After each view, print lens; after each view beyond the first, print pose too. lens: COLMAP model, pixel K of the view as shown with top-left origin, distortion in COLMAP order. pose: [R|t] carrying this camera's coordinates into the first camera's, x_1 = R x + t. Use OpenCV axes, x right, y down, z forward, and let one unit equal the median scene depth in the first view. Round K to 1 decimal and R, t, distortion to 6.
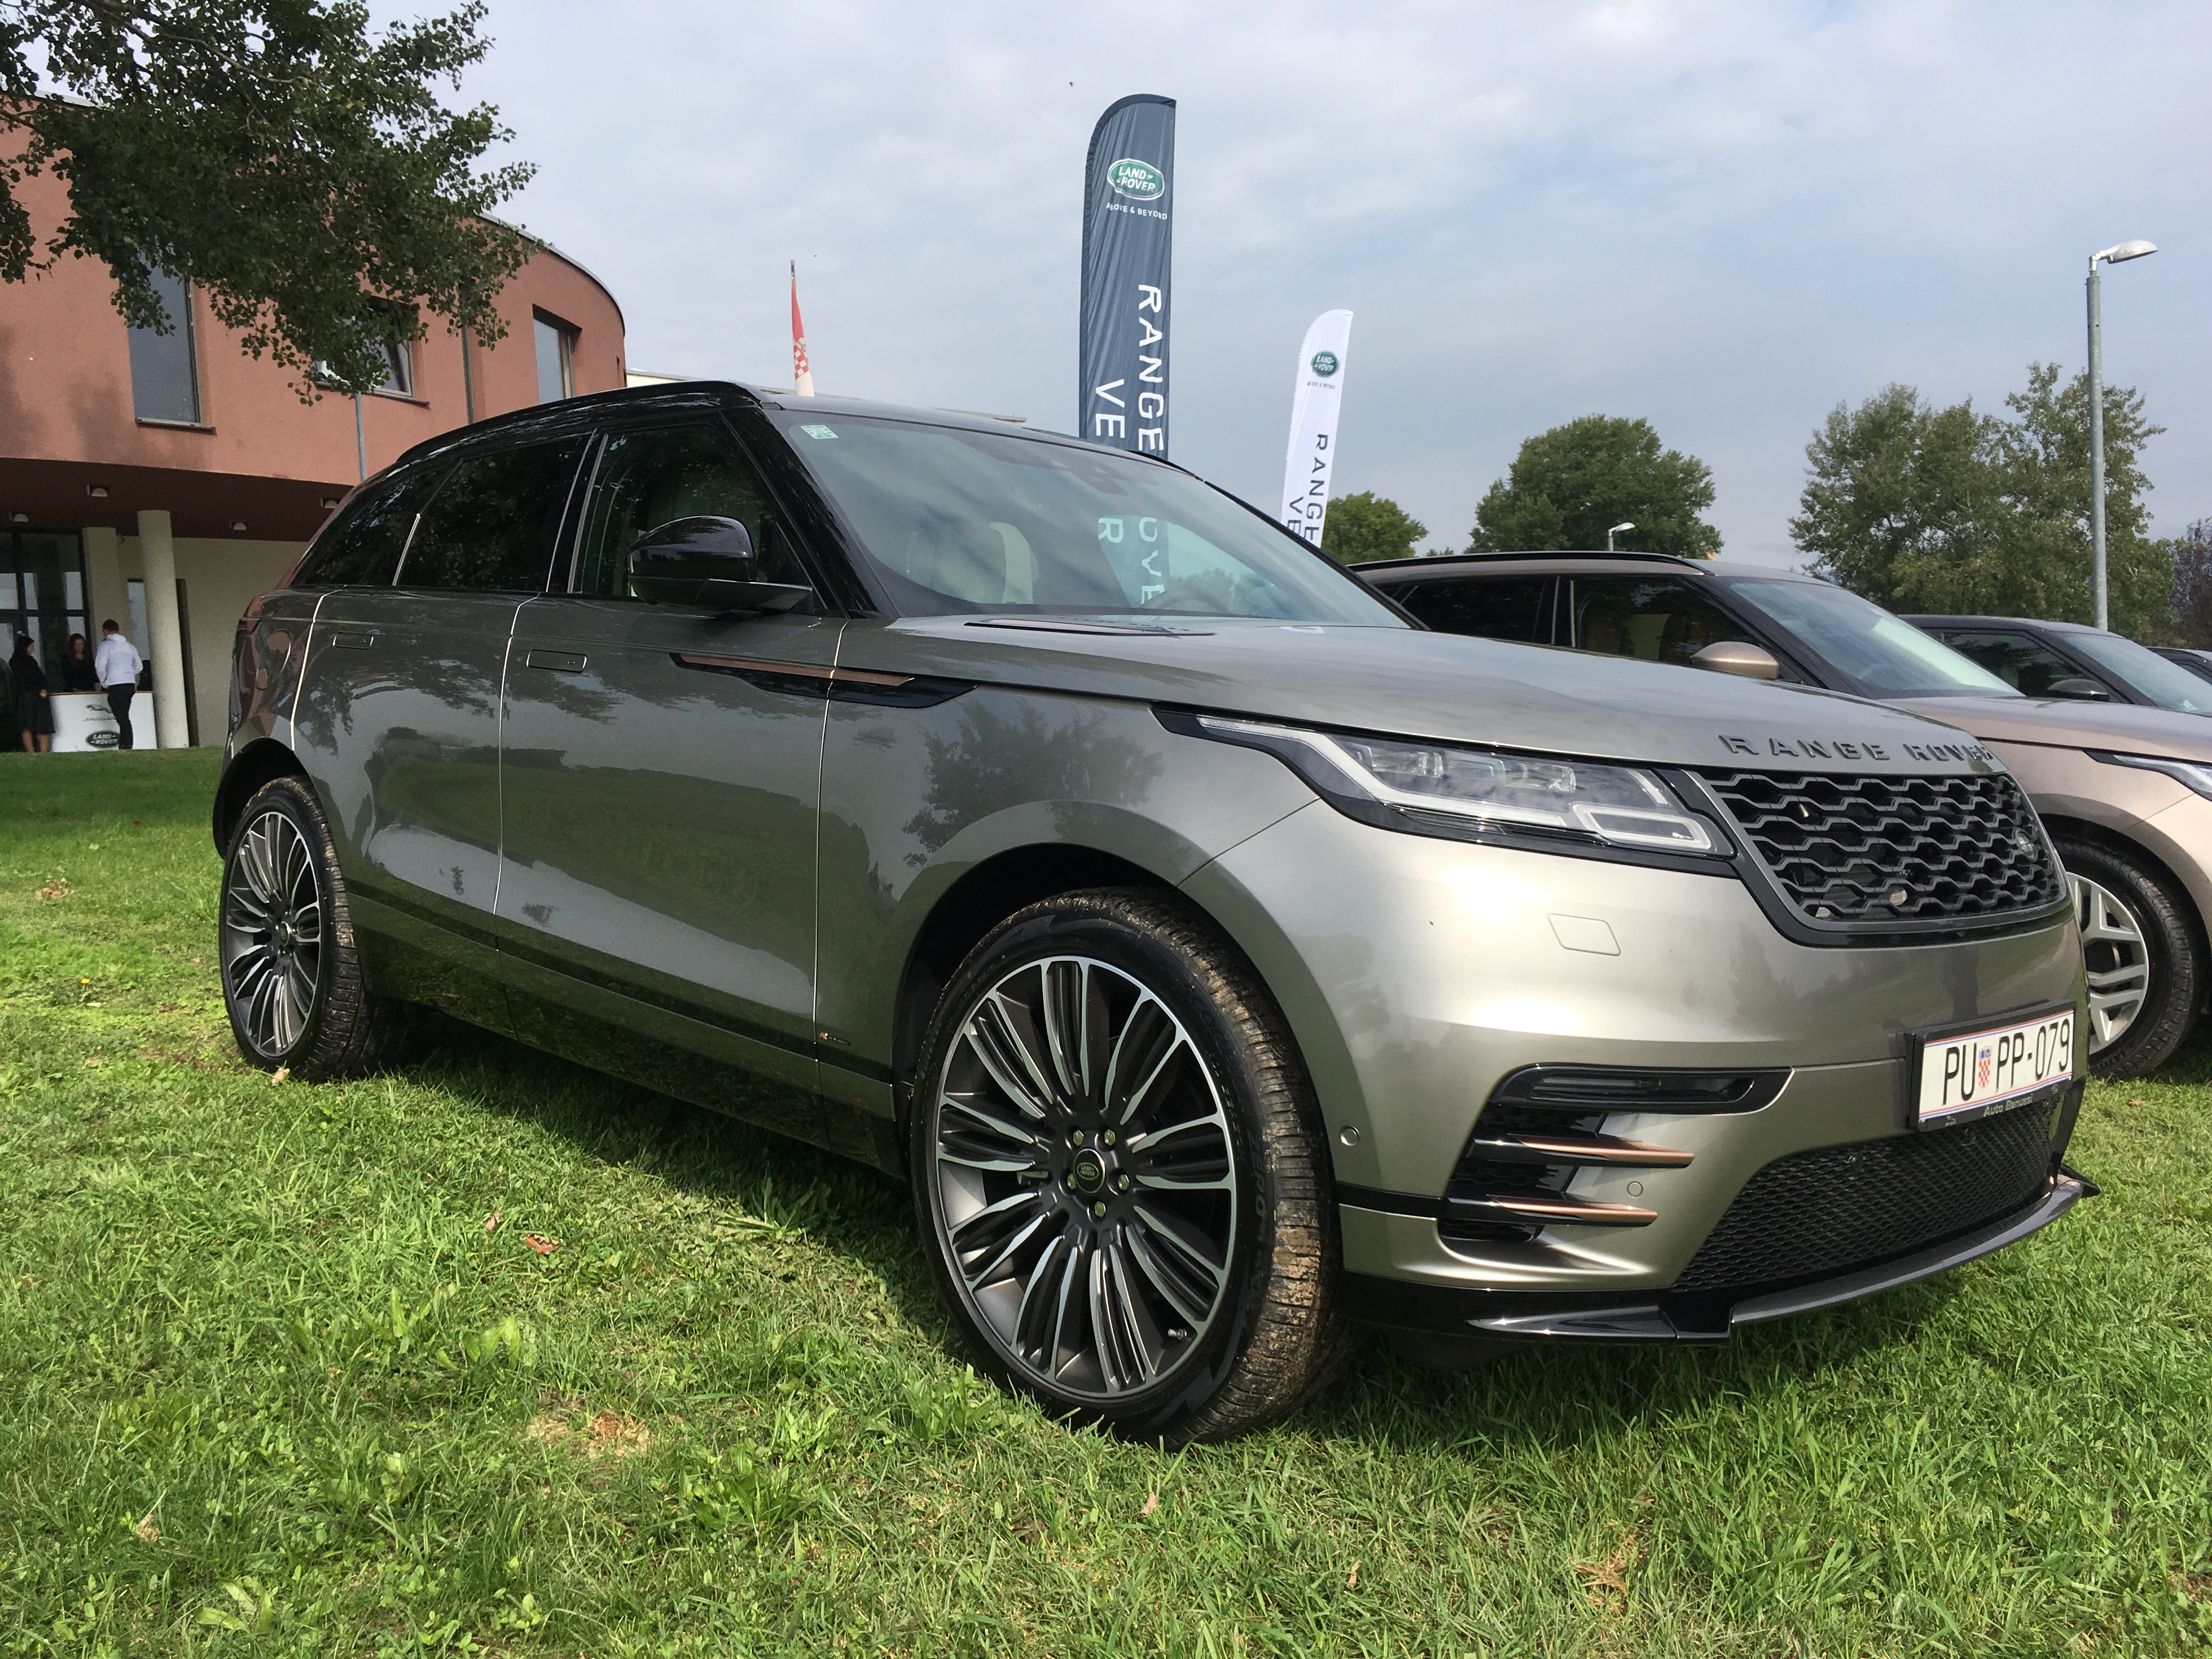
lens RADIAL K [[1879.2, 0, 1103.4], [0, 1879.2, 842.1], [0, 0, 1]] dist [0.068818, -0.109115]
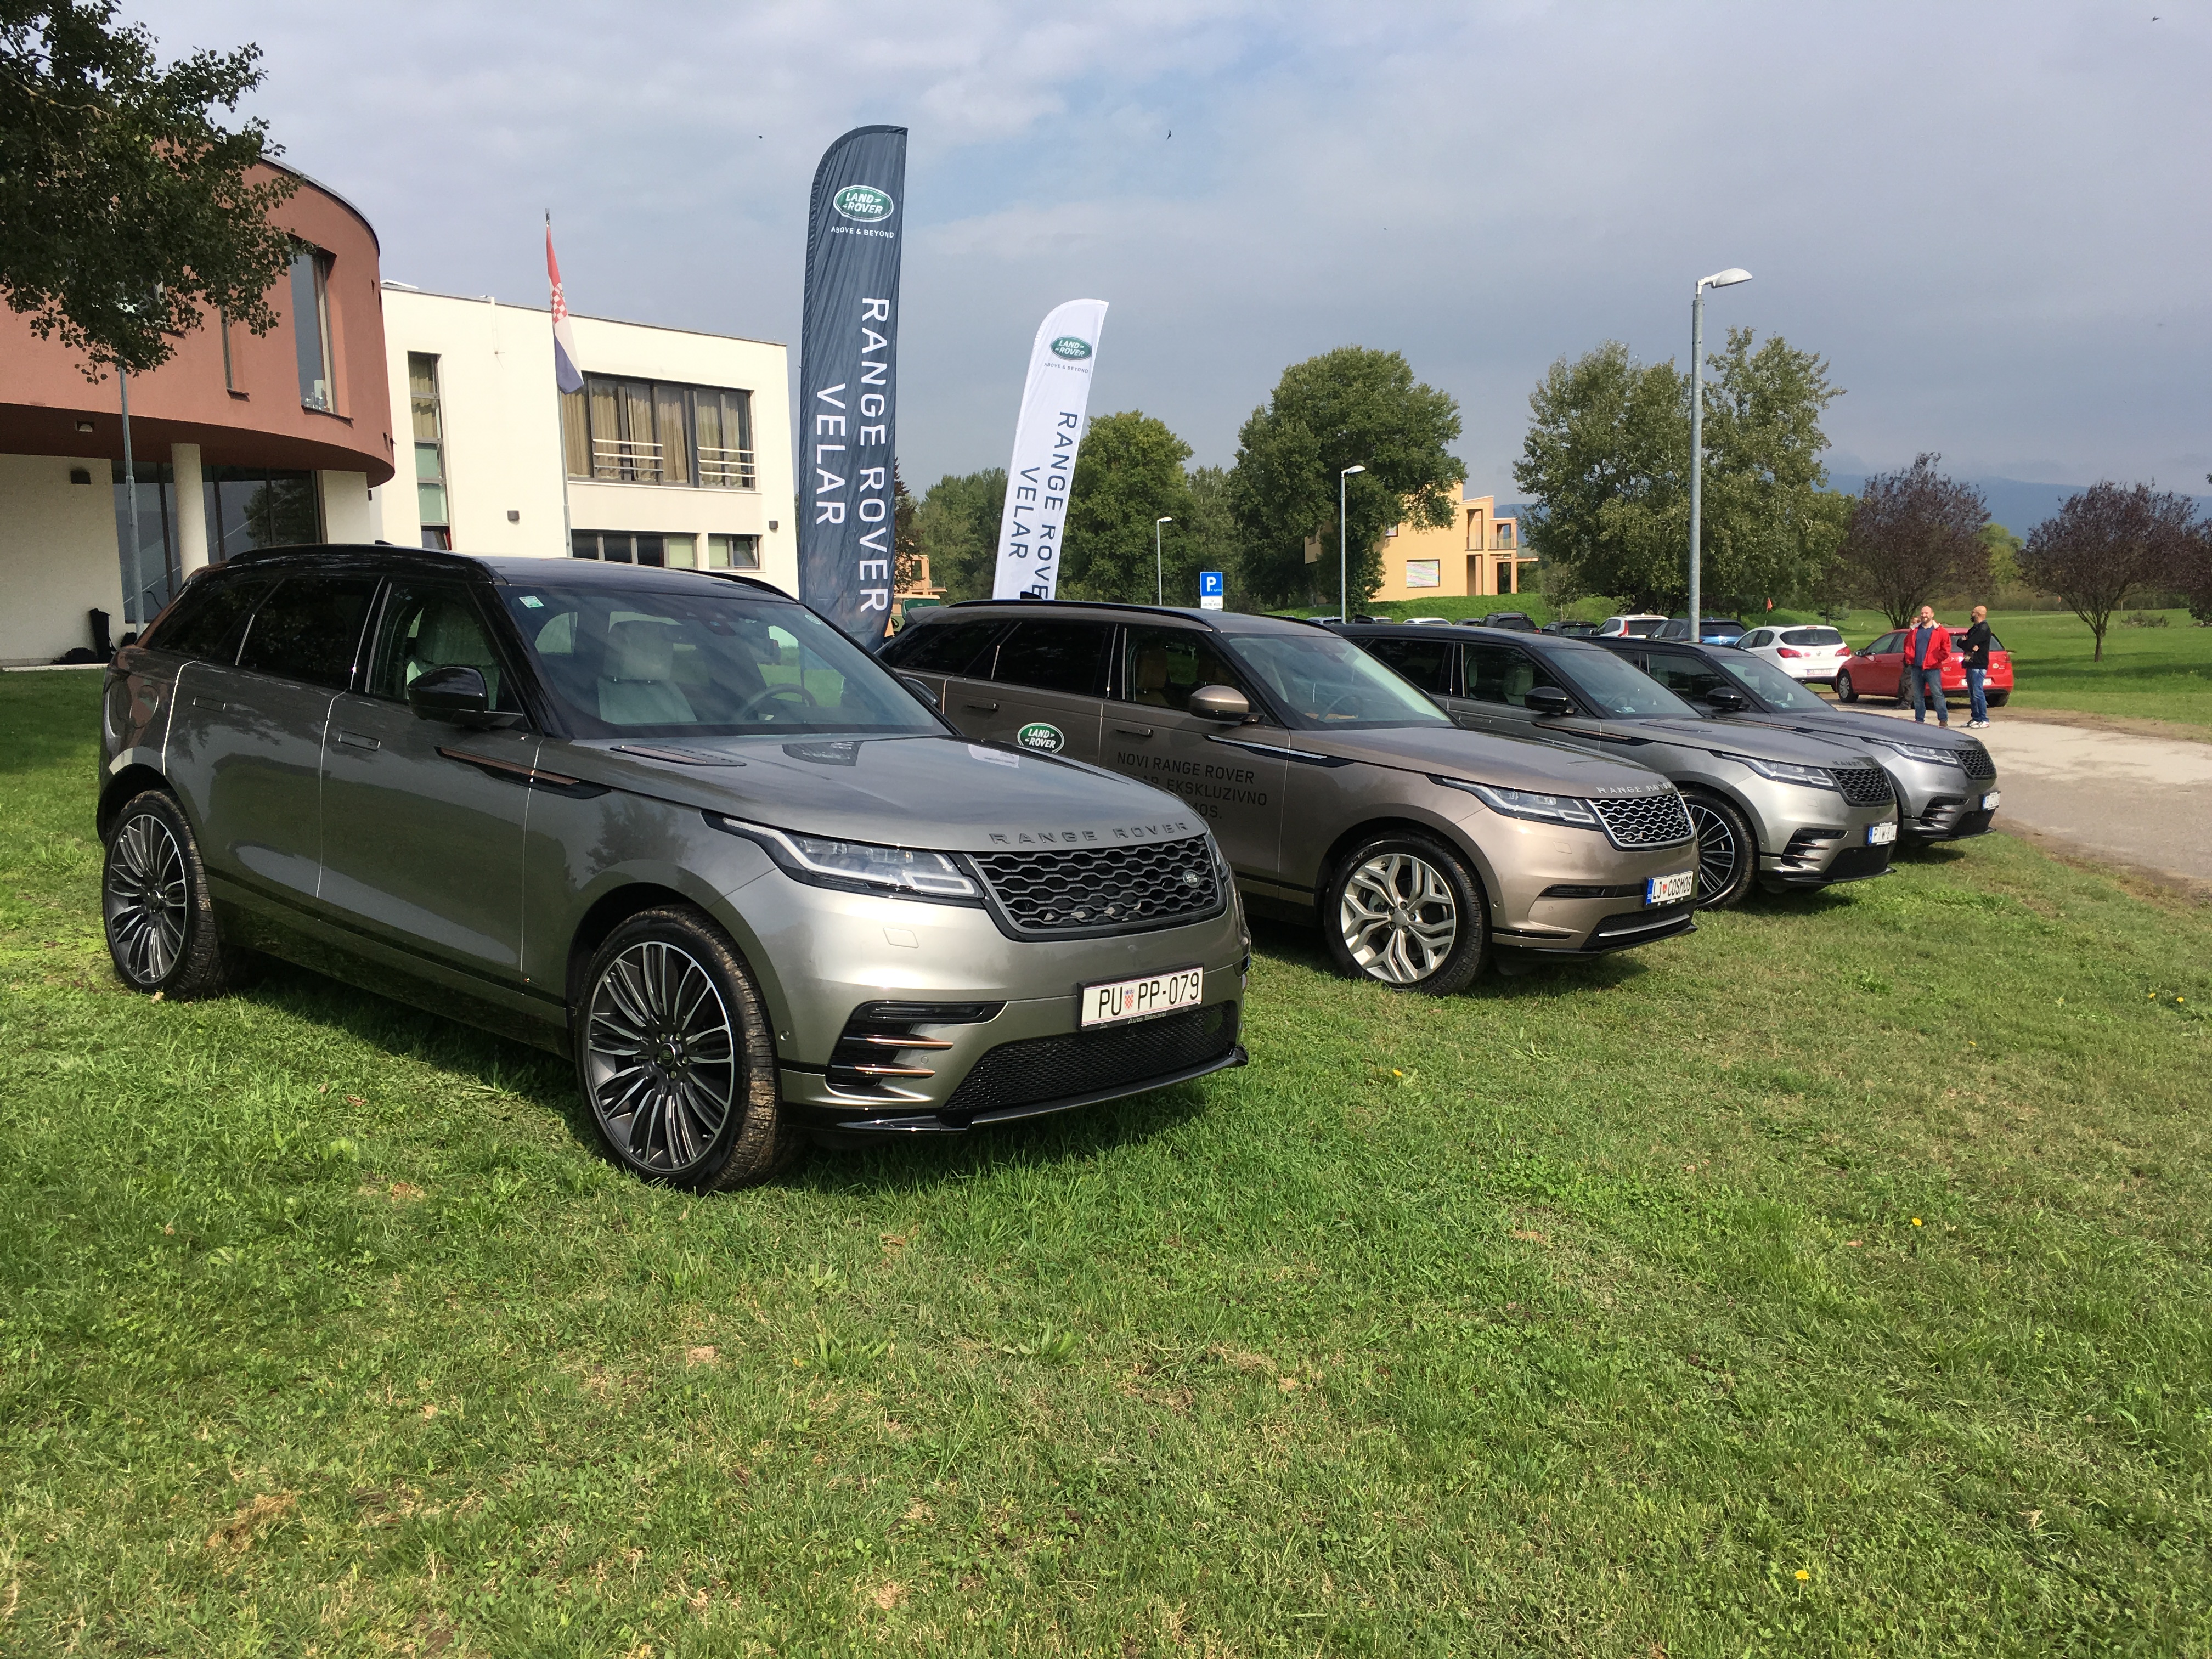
lens RADIAL K [[1851.1, 0, 1112.2], [0, 1851.1, 837.1], [0, 0, 1]] dist [0.071755, -0.093617]
pose [[0.991977, 0.011192, 0.125924, 0.143205], [-0.017270, 0.998733, 0.047275, -0.101052], [-0.125236, -0.049070, 0.990913, -0.647981]]
